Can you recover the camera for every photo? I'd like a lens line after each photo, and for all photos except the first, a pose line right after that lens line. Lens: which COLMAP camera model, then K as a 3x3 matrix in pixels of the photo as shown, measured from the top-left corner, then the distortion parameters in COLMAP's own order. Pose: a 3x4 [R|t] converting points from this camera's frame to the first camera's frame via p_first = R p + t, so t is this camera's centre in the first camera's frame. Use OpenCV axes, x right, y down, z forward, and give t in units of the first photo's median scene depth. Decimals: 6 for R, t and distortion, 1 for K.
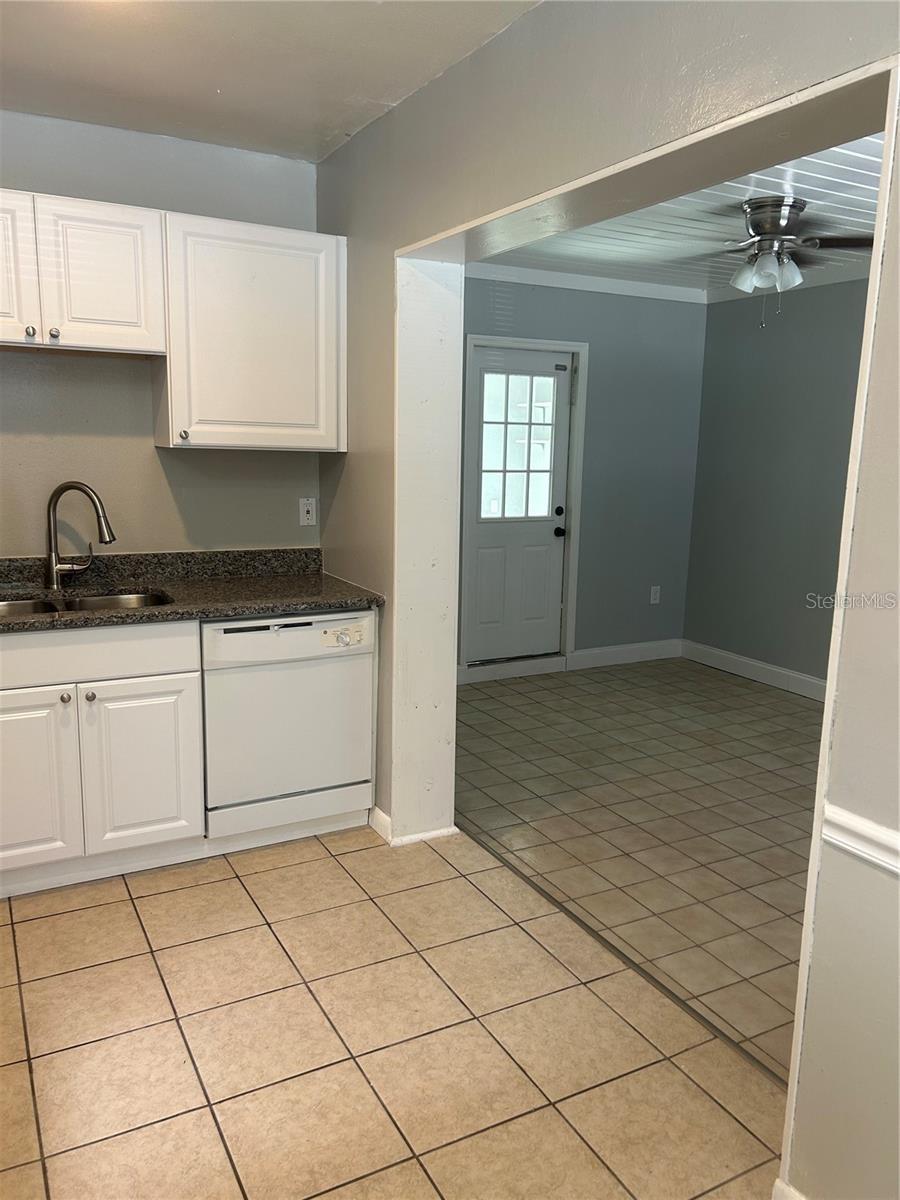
lens RADIAL K [[908.1, 0, 462.5], [0, 908.1, 610.7], [0, 0, 1]] dist [0.046778, -0.055291]
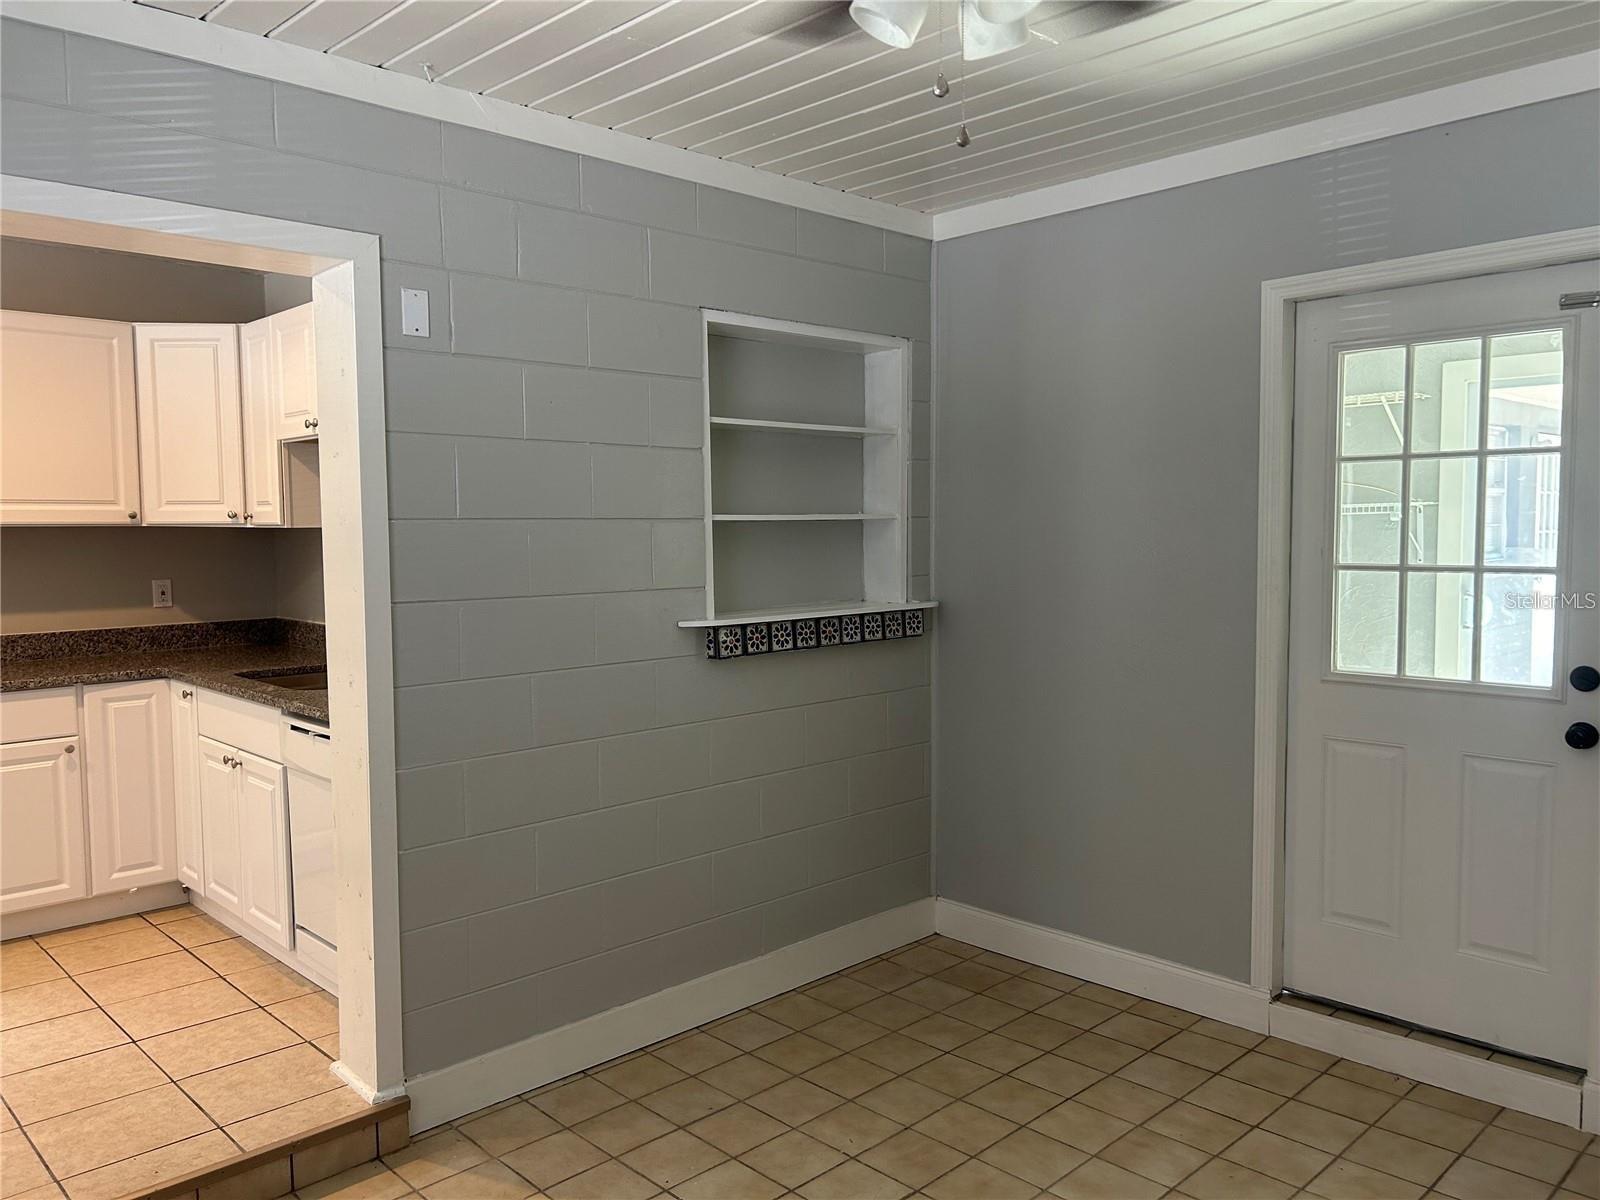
lens RADIAL K [[1210.8, 0, 775.4], [0, 1210.8, 593.8], [0, 0, 1]] dist [0.046778, -0.055291]
pose [[0.246887, 0.034455, -0.968431, 1.019205], [-0.163023, 0.986601, -0.006459, -0.177482], [0.955233, 0.159472, 0.249196, 1.138447]]
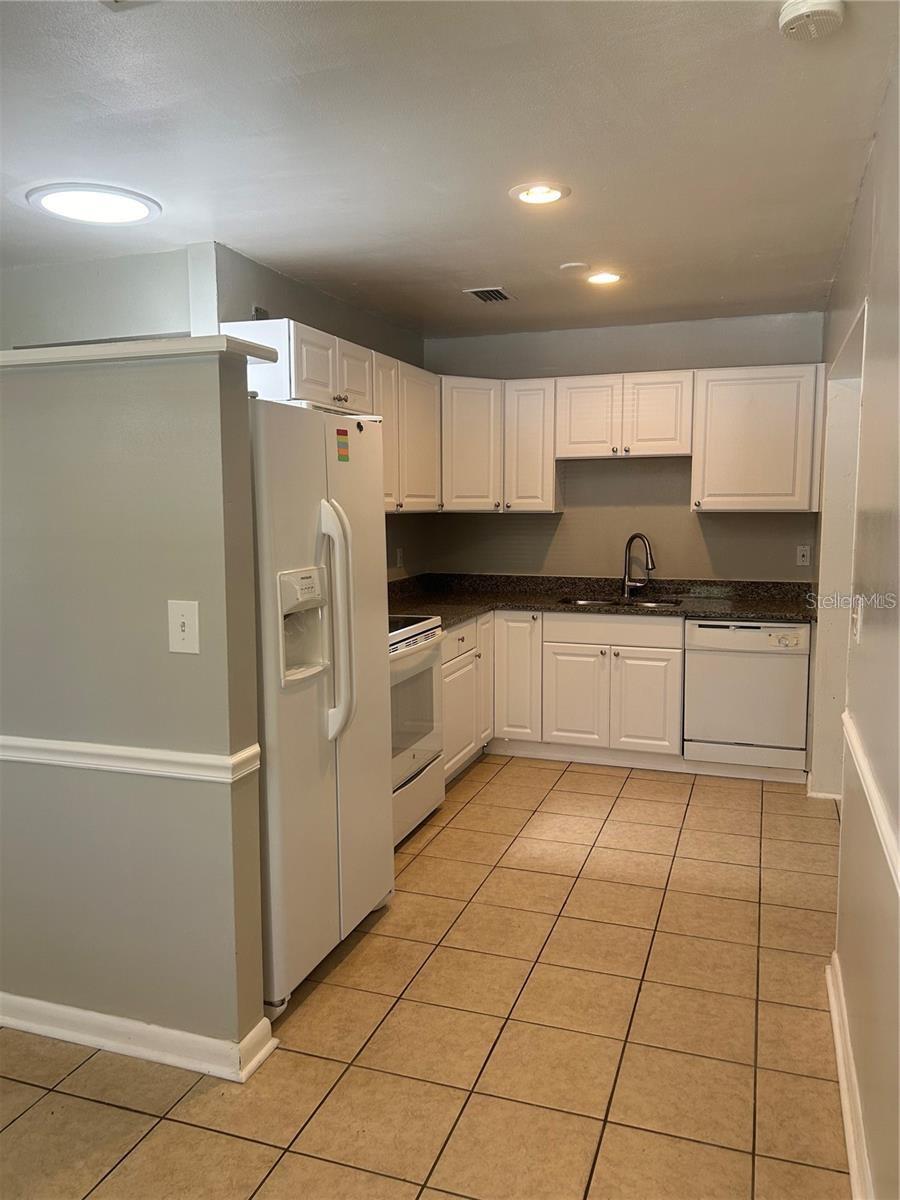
lens RADIAL K [[908.1, 0, 438.8], [0, 908.1, 608.0], [0, 0, 1]] dist [0.046778, -0.055291]
pose [[0.659191, 0.060965, -0.749500, 0.626521], [-0.117298, 0.992844, -0.022406, 0.080354], [0.742770, 0.102685, 0.661625, -0.387444]]
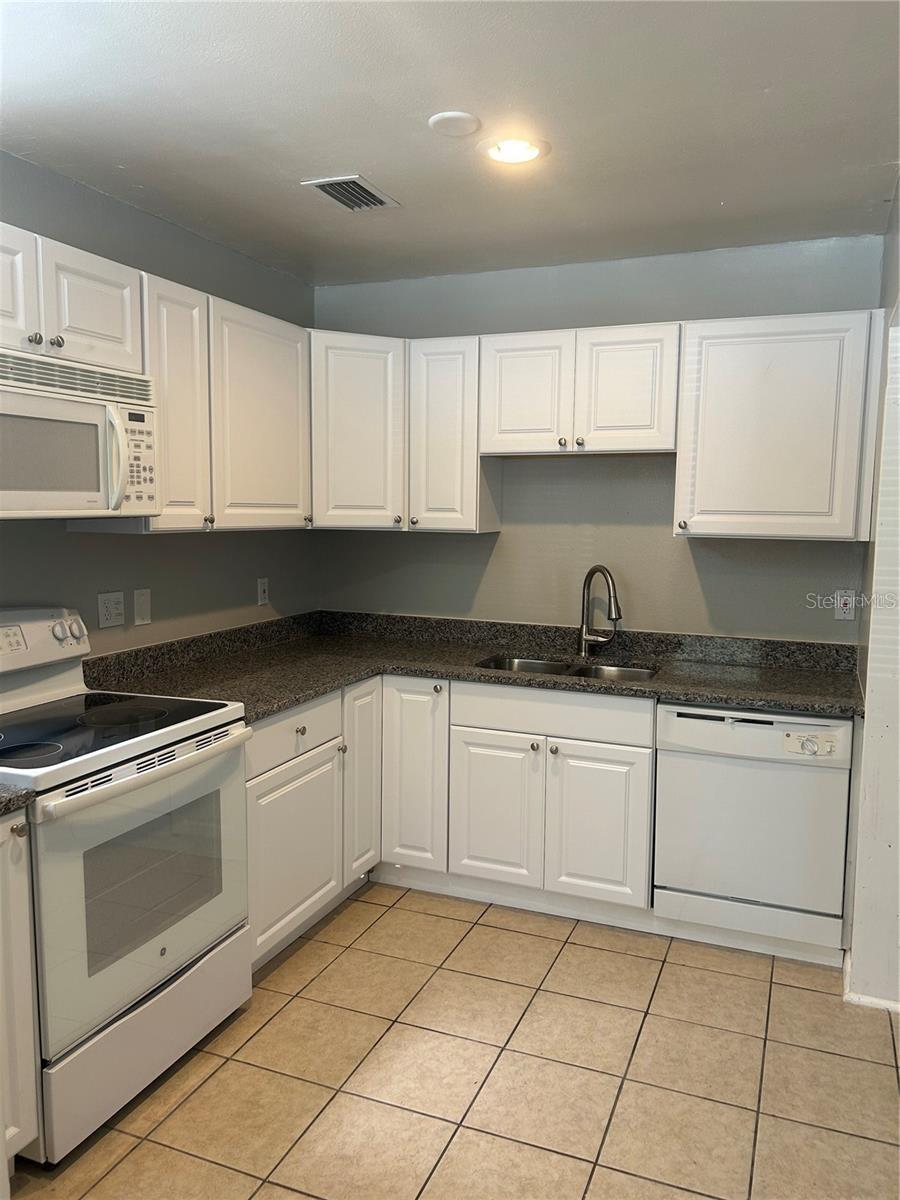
lens RADIAL K [[908.1, 0, 441.9], [0, 908.1, 603.8], [0, 0, 1]] dist [0.046778, -0.055291]
pose [[0.625325, 0.068392, -0.777361, 0.359850], [-0.138918, 0.989997, -0.024649, -0.038359], [0.767900, 0.123403, 0.628571, 0.138906]]
